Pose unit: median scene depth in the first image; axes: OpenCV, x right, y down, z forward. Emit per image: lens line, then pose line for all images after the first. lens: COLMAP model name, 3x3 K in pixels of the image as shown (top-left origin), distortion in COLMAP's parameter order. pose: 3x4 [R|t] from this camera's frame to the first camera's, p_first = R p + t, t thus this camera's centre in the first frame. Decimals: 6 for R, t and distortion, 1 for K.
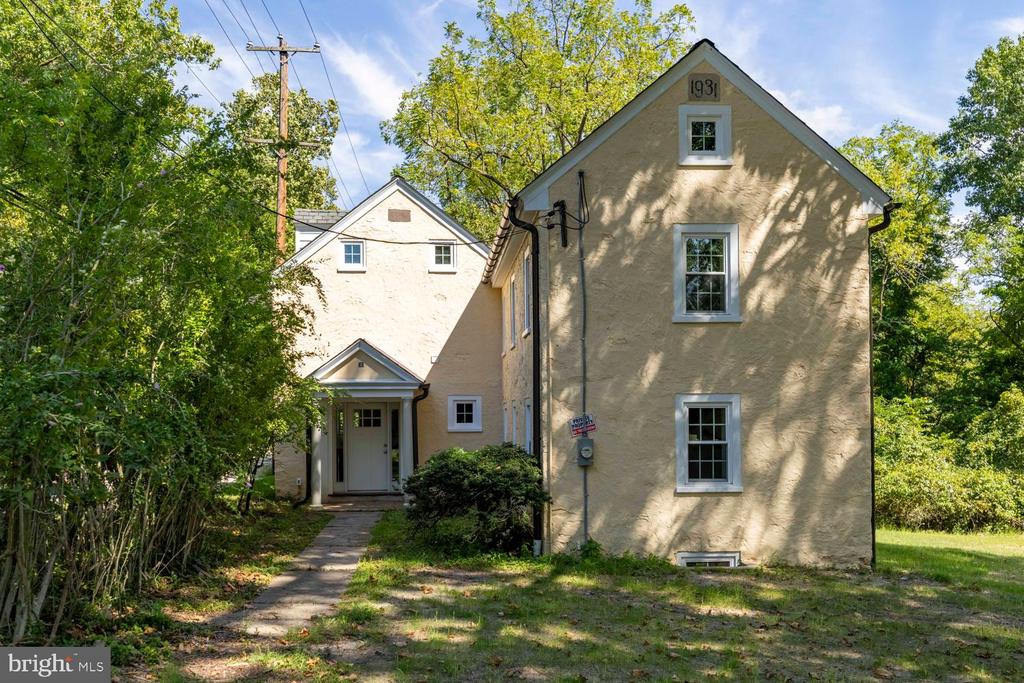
lens RADIAL K [[1029.0, 0, 544.2], [0, 1029.0, 397.3], [0, 0, 1]] dist [0.042841, 0.000000]
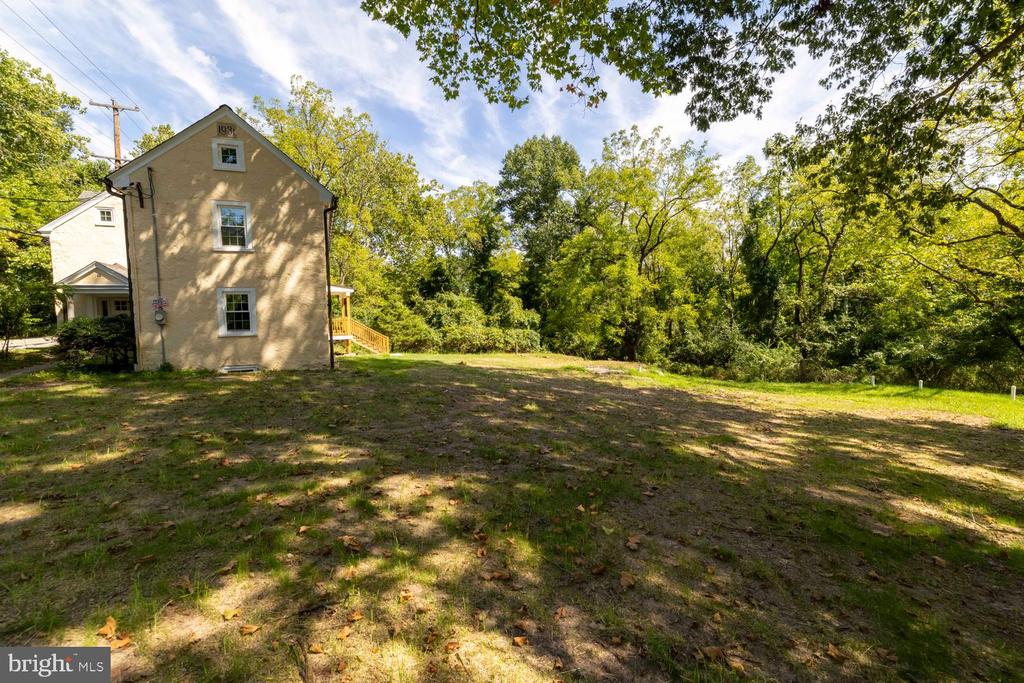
lens RADIAL K [[449.9, 0, 510.4], [0, 449.9, 338.7], [0, 0, 1]] dist [0.005353, 0.001300]
pose [[0.949469, -0.031967, 0.312227, 0.141070], [0.006530, 0.996596, 0.082177, 0.010183], [-0.313792, -0.075986, 0.946446, -0.003080]]
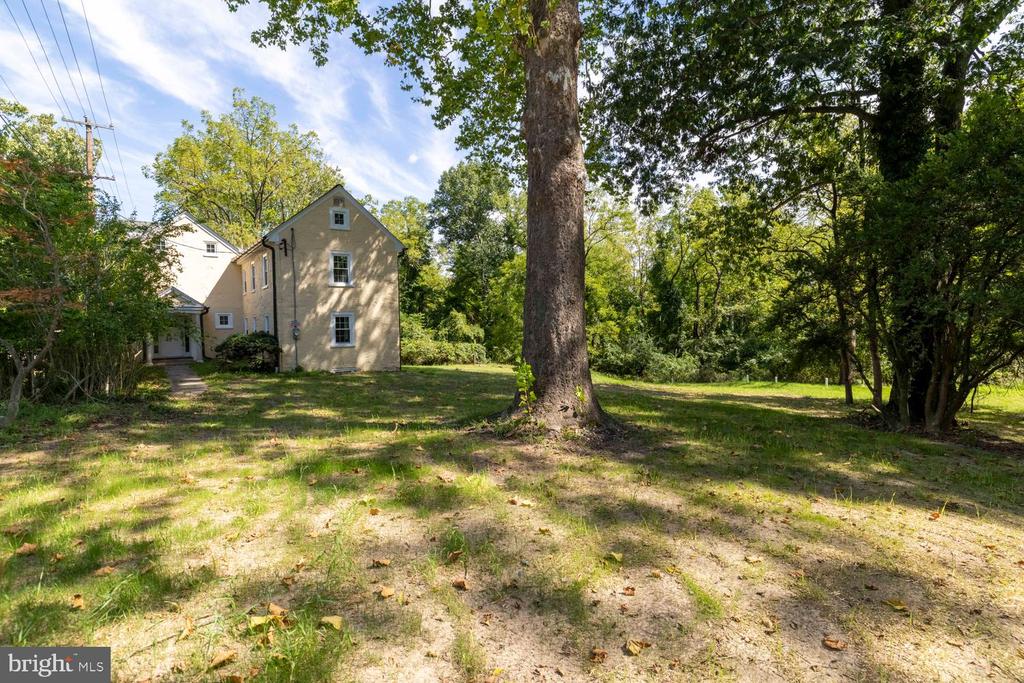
lens RADIAL K [[486.3, 0, 520.3], [0, 486.3, 340.6], [0, 0, 1]] dist [0.003245, 0.000454]
pose [[0.855781, -0.026912, 0.516638, -0.042312], [-0.001437, 0.998518, 0.054395, 0.000581], [-0.517336, -0.047292, 0.854475, -0.142447]]
